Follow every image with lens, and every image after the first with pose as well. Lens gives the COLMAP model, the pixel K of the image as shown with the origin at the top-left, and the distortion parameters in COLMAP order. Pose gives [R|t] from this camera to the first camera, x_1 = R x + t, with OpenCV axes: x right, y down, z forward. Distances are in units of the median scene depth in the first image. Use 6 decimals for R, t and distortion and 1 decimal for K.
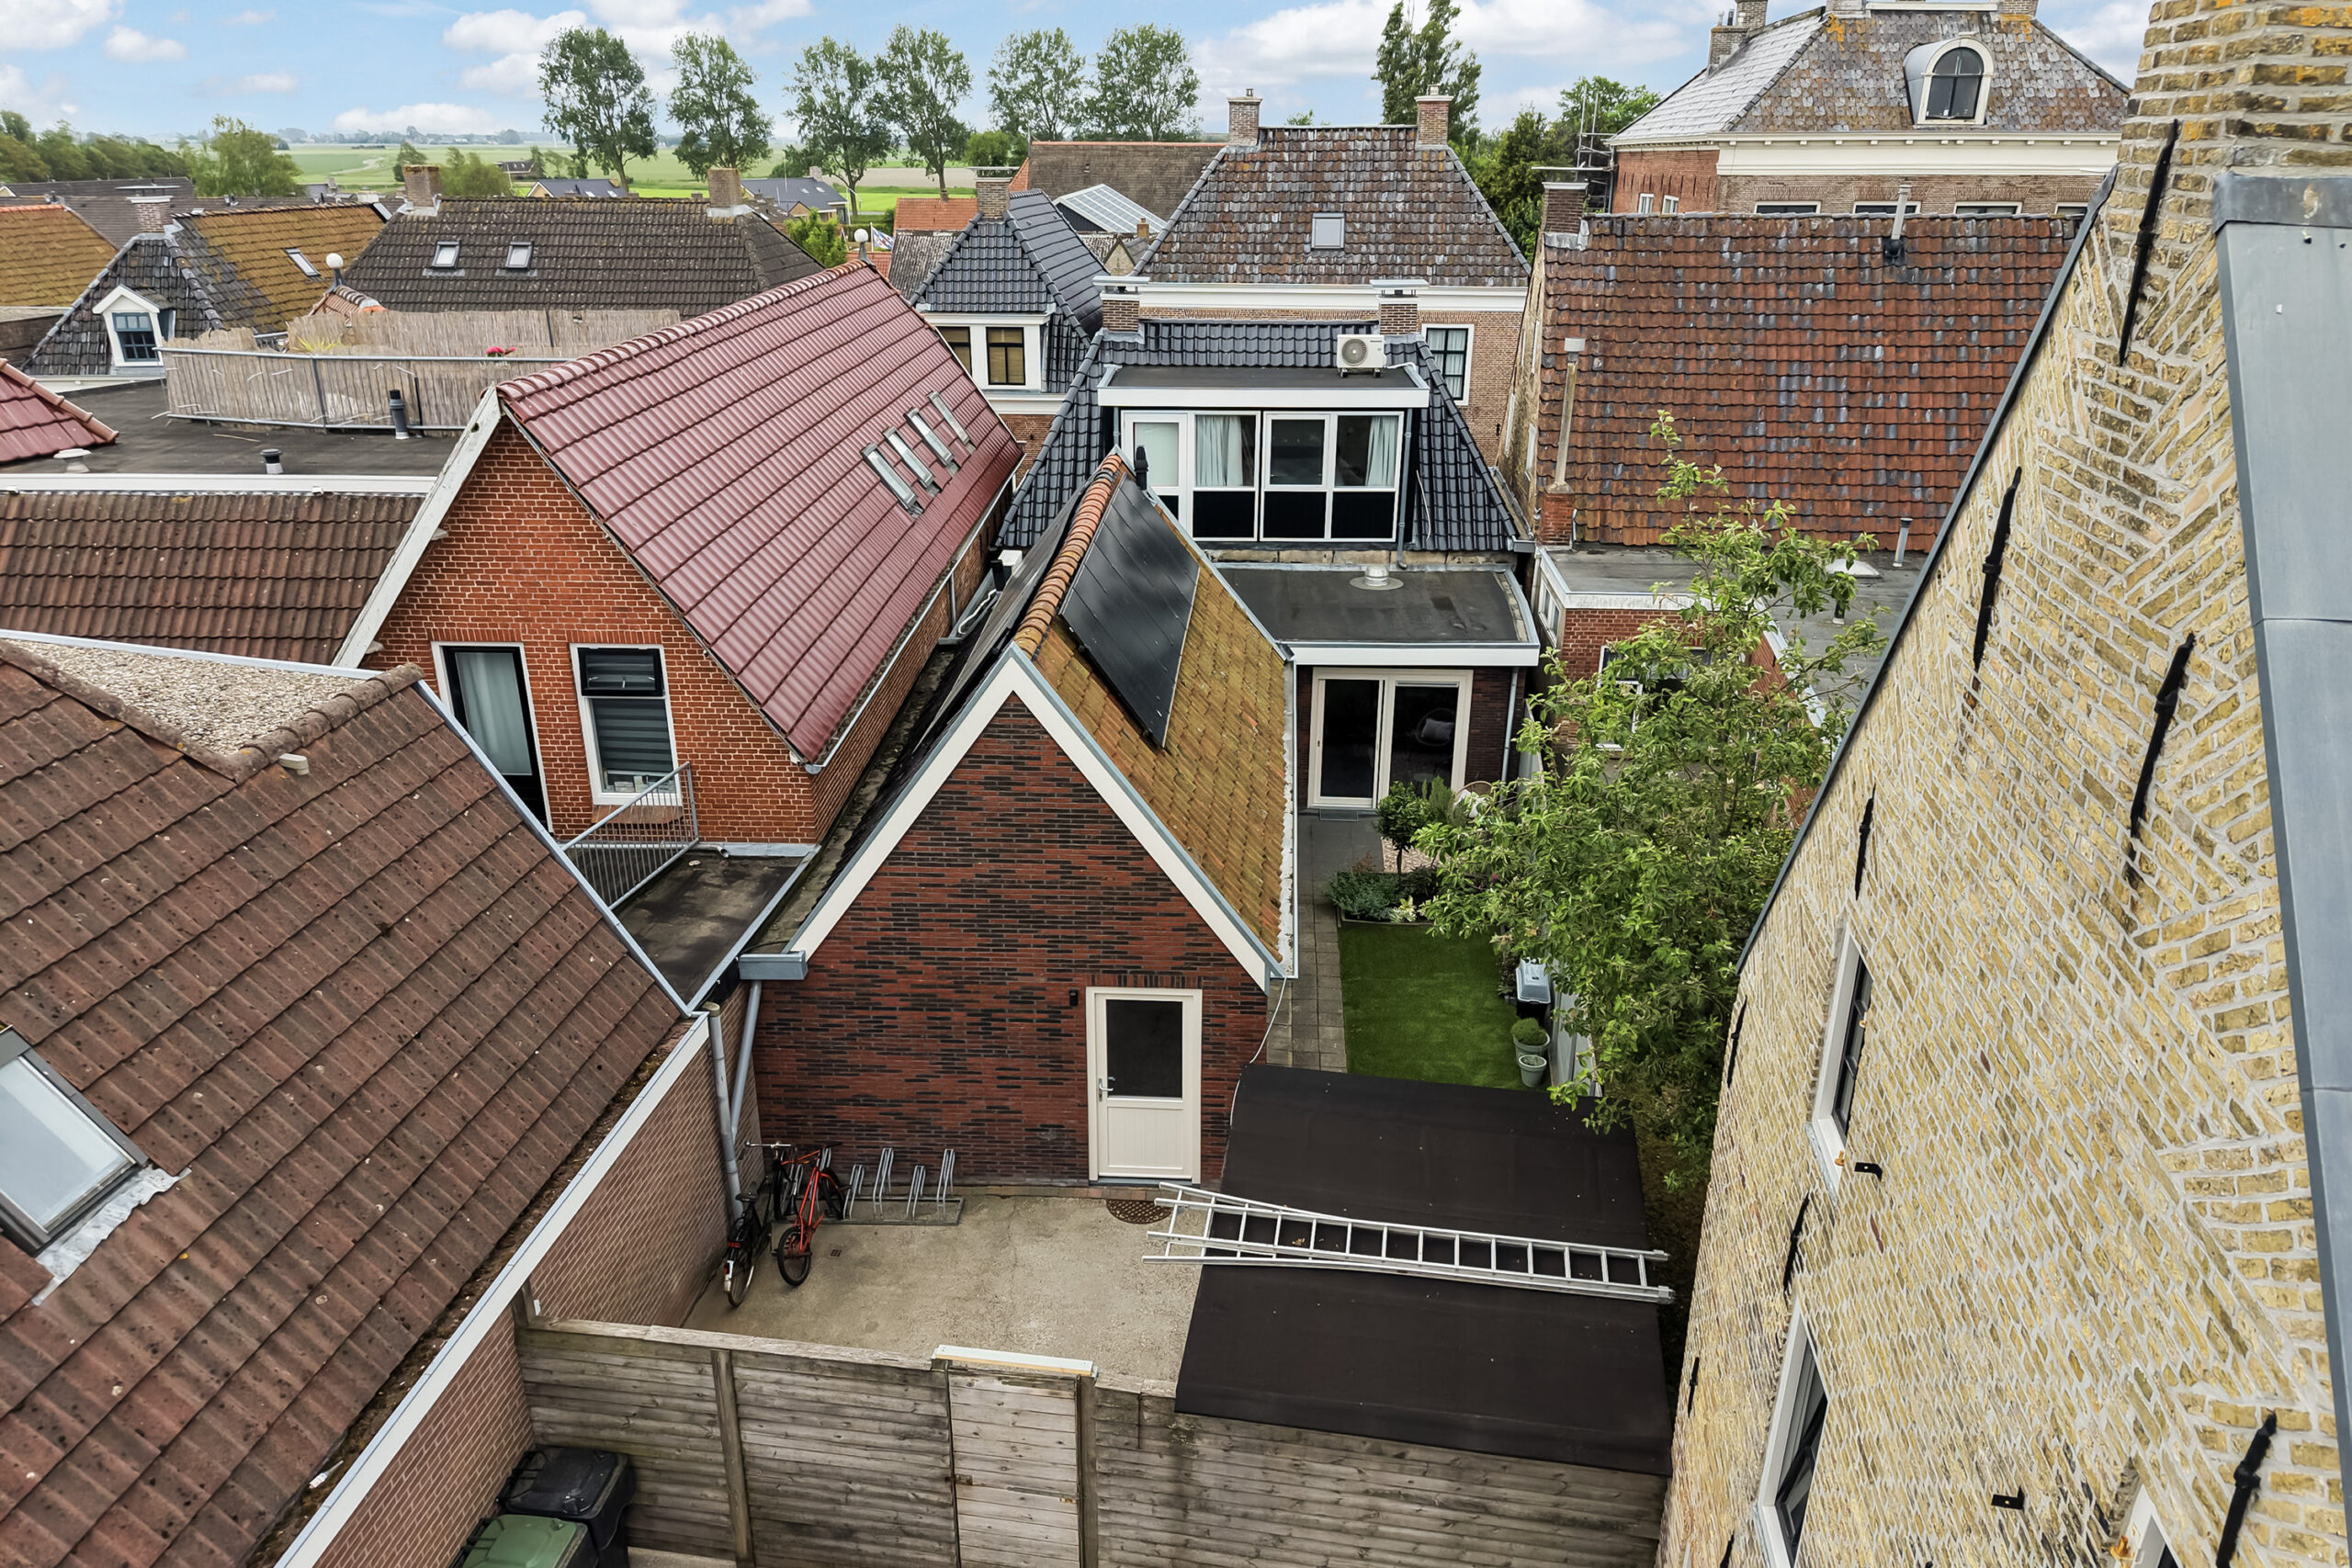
lens RADIAL K [[1562.3, 0, 1186.4], [0, 1562.3, 773.9], [0, 0, 1]] dist [0.036983, -0.032377]
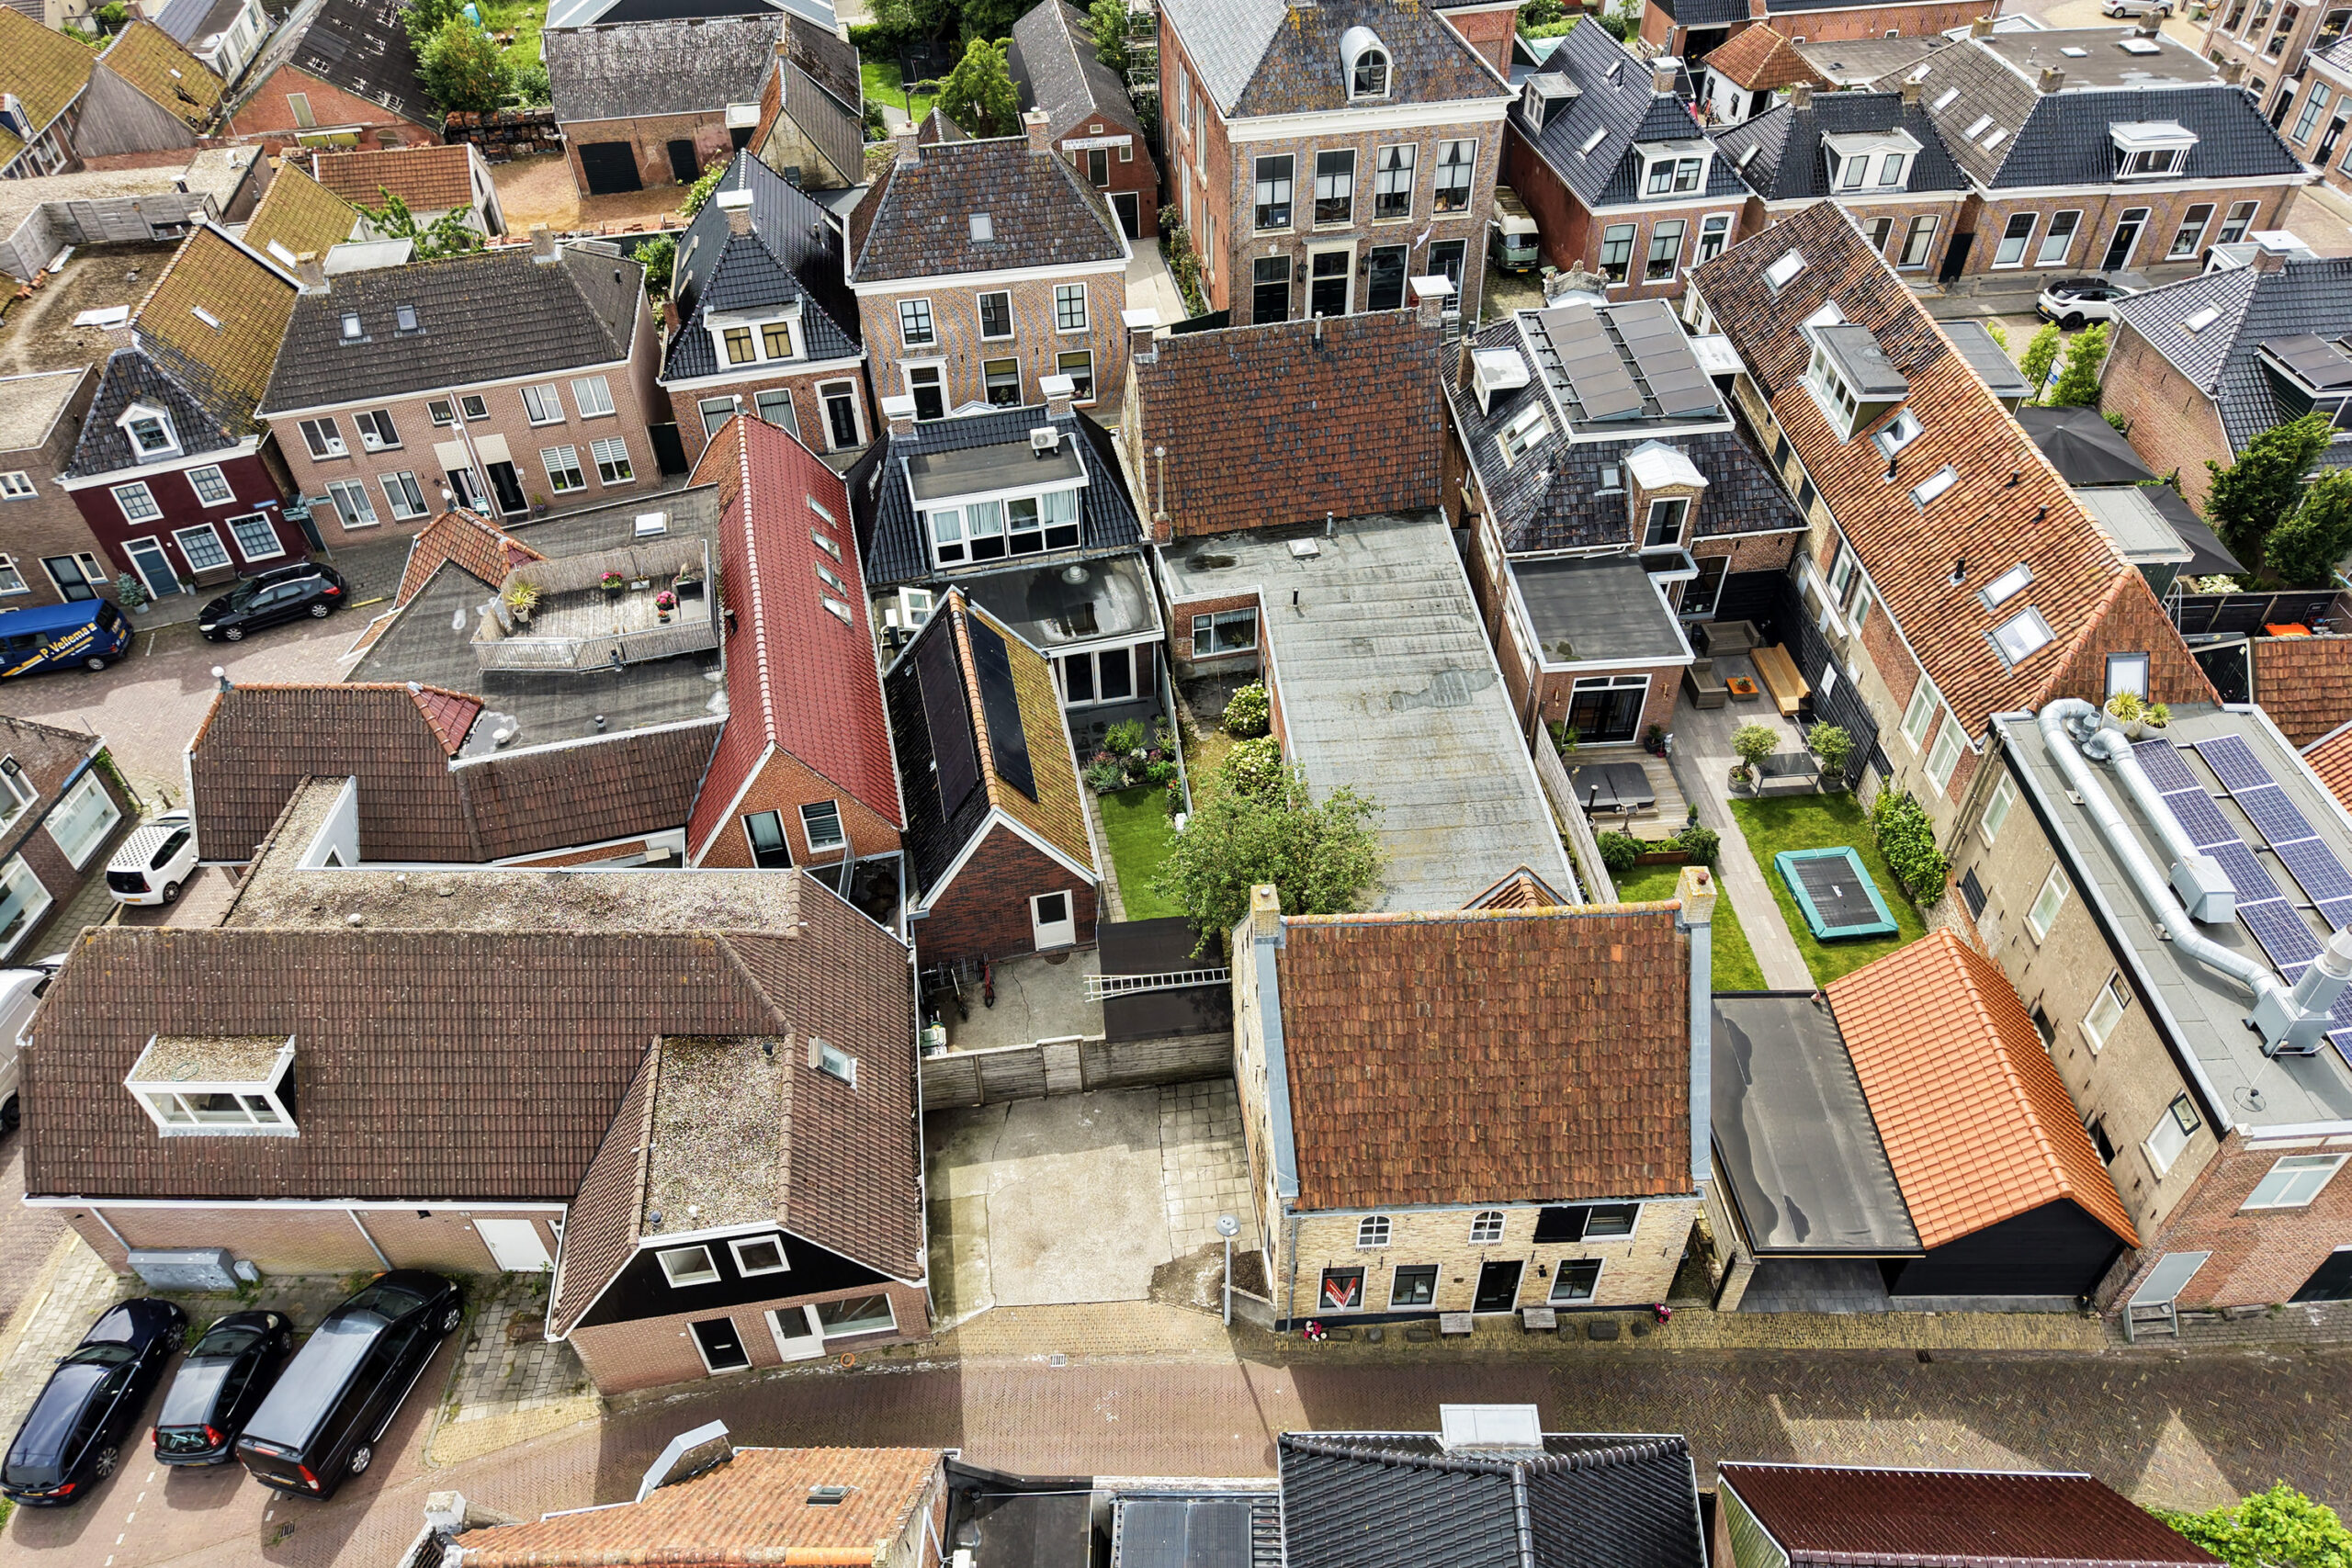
lens RADIAL K [[1562.3, 0, 1193.3], [0, 1562.3, 772.0], [0, 0, 1]] dist [0.036983, -0.032377]
pose [[0.961817, -0.196270, 0.190751, -0.249899], [0.114609, 0.921731, 0.370510, -0.981951], [-0.248541, -0.334501, 0.909030, -1.410142]]
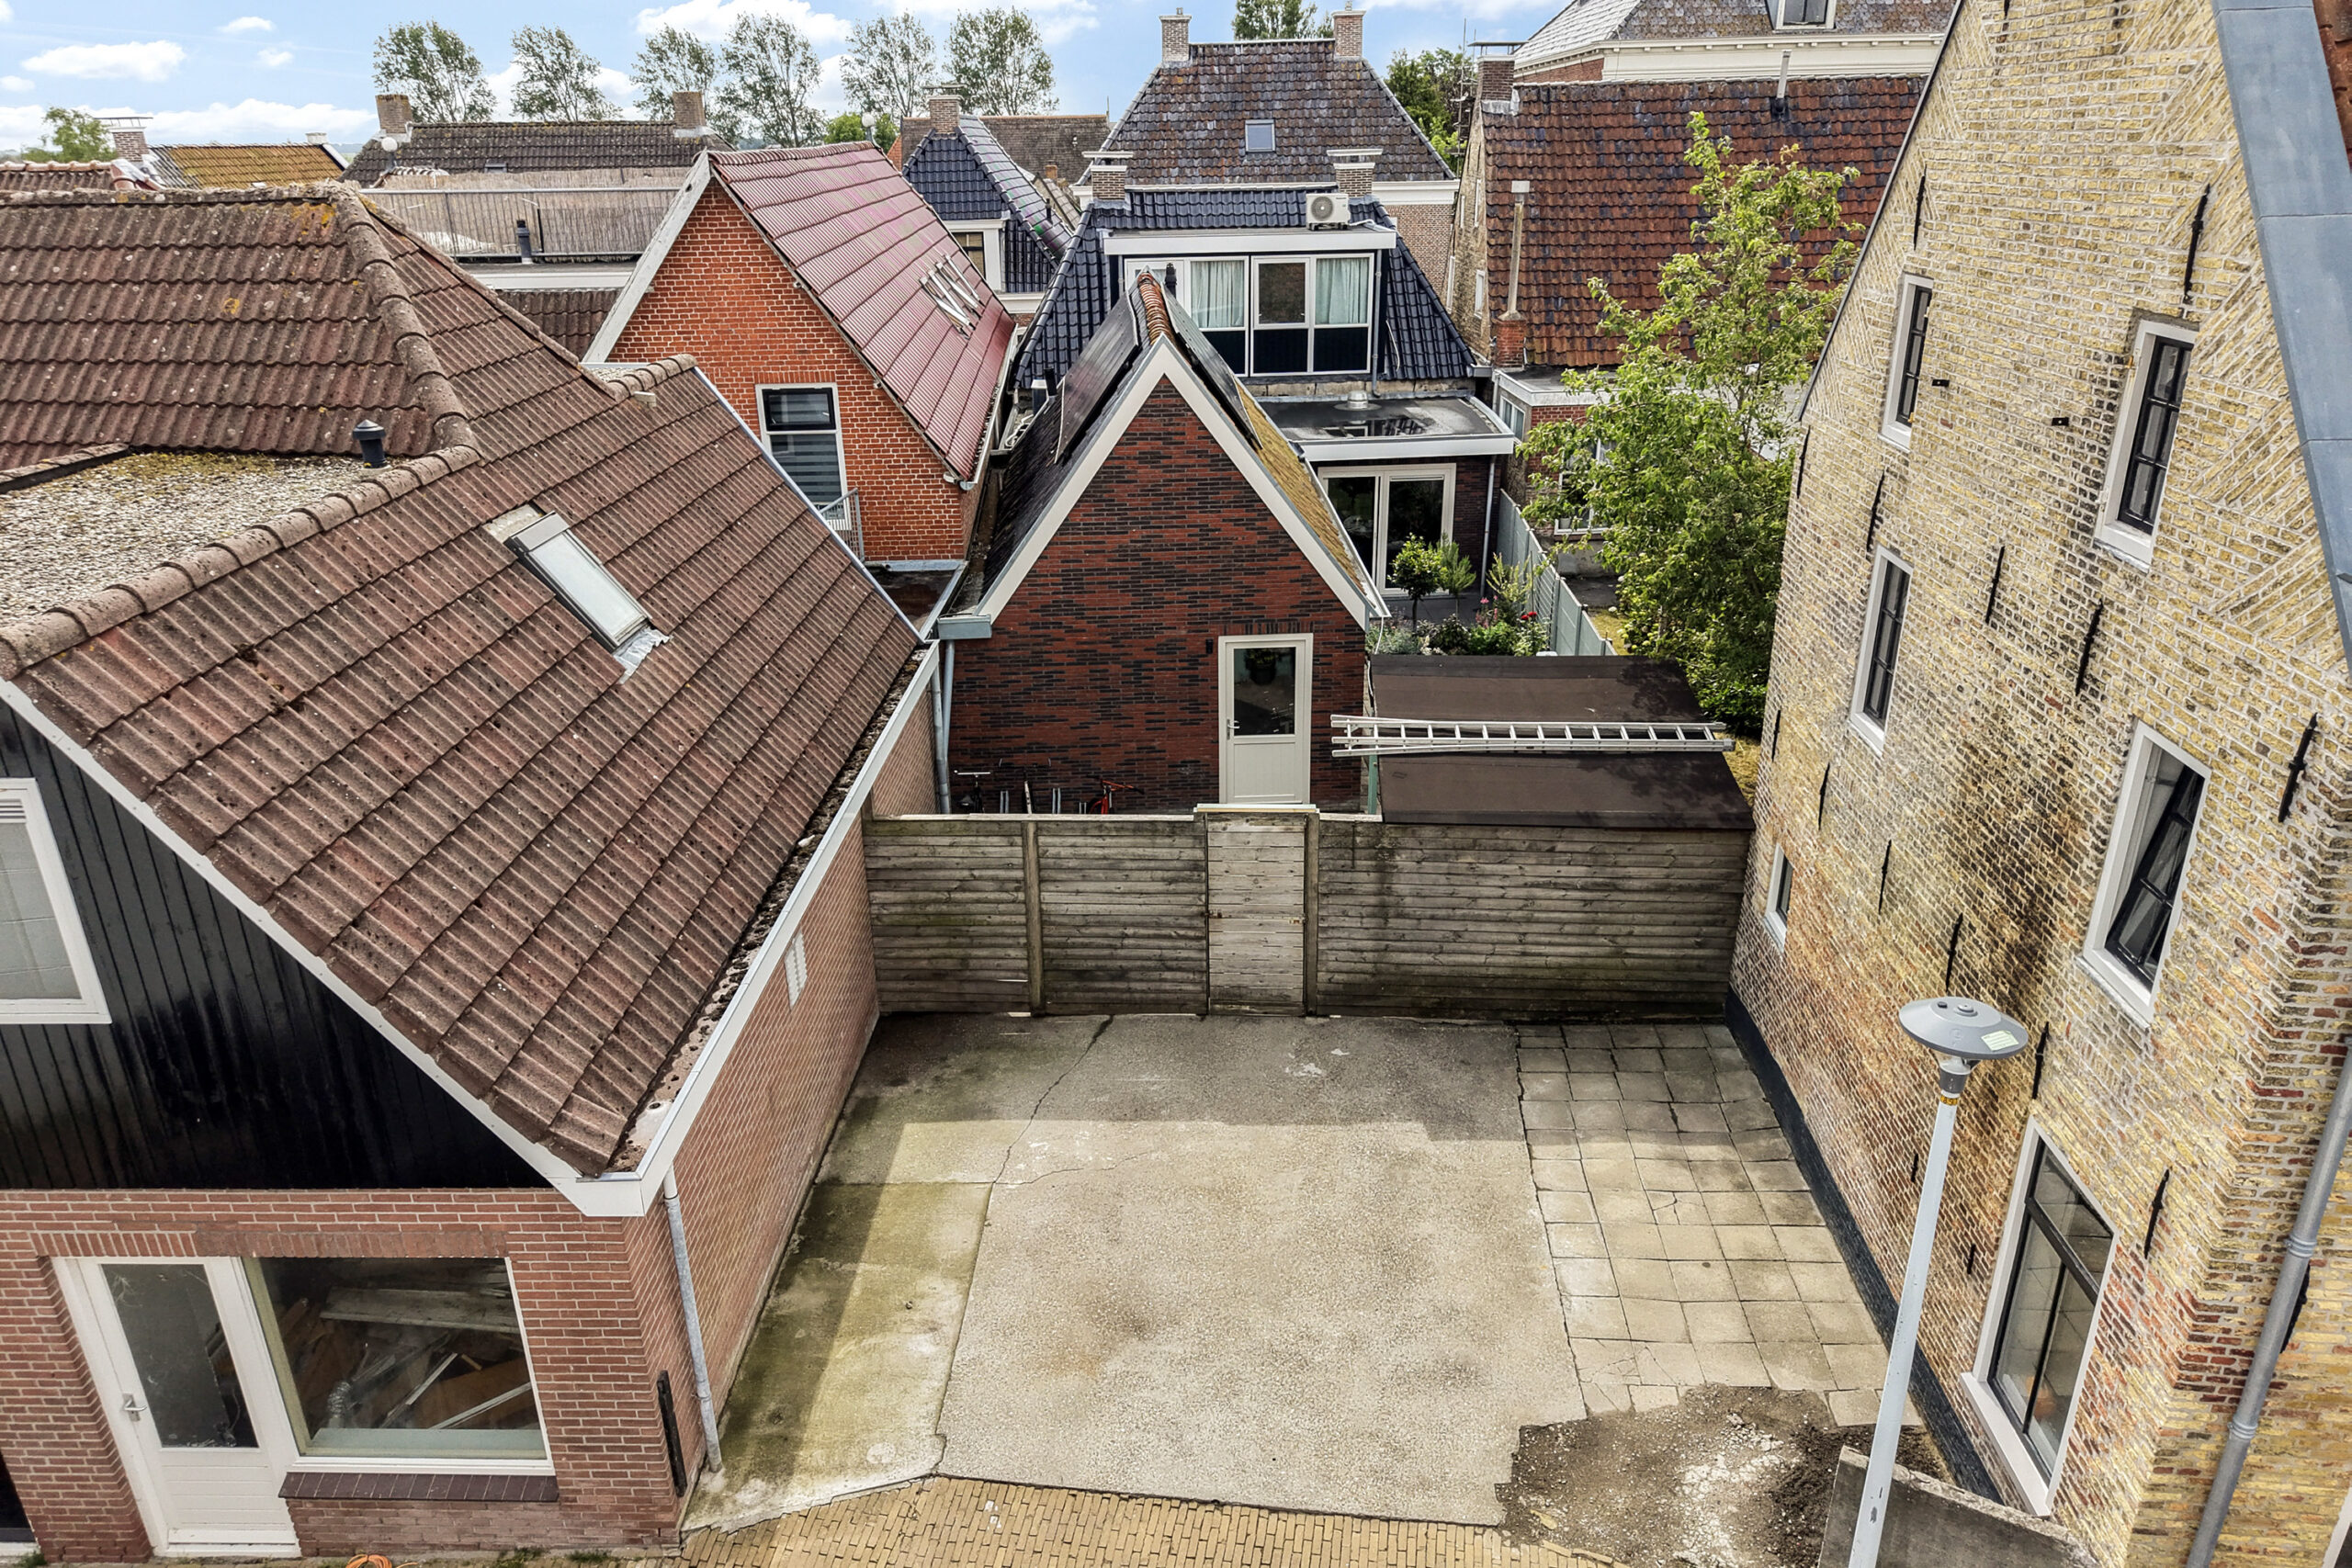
lens RADIAL K [[1562.3, 0, 1183.8], [0, 1562.3, 784.7], [0, 0, 1]] dist [0.036983, -0.032377]
pose [[0.995320, -0.054223, 0.079990, -0.182123], [0.053659, 0.998517, 0.009191, 0.222880], [-0.080370, -0.004856, 0.996753, -0.205811]]
